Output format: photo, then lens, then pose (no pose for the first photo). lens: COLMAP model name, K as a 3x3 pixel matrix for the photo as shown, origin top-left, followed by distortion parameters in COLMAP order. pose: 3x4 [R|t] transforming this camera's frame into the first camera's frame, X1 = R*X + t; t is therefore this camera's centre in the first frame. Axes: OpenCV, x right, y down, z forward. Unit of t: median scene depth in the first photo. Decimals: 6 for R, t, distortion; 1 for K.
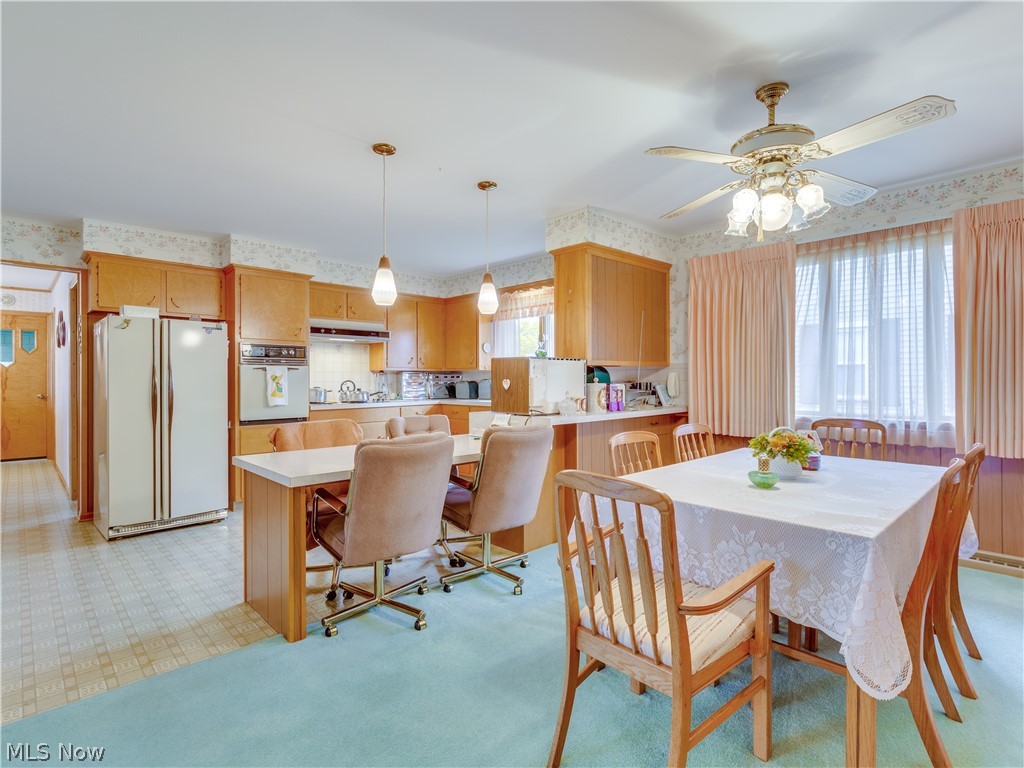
lens RADIAL K [[524.5, 0, 517.7], [0, 524.5, 384.4], [0, 0, 1]] dist [0.005347, -0.001500]
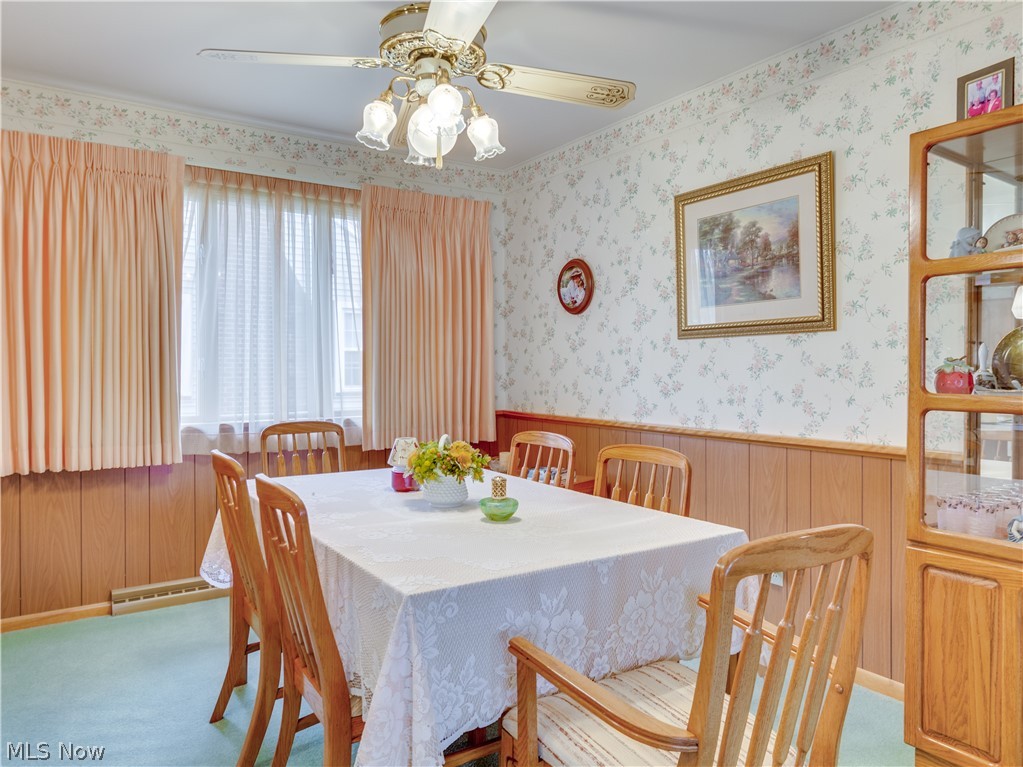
lens RADIAL K [[698.6, 0, 516.0], [0, 698.6, 376.7], [0, 0, 1]] dist [0.000771, 0.001309]
pose [[0.179860, -0.011677, 0.983623, -0.197007], [0.010312, 0.999897, 0.009985, -0.004306], [-0.983638, 0.008347, 0.179962, 0.339836]]
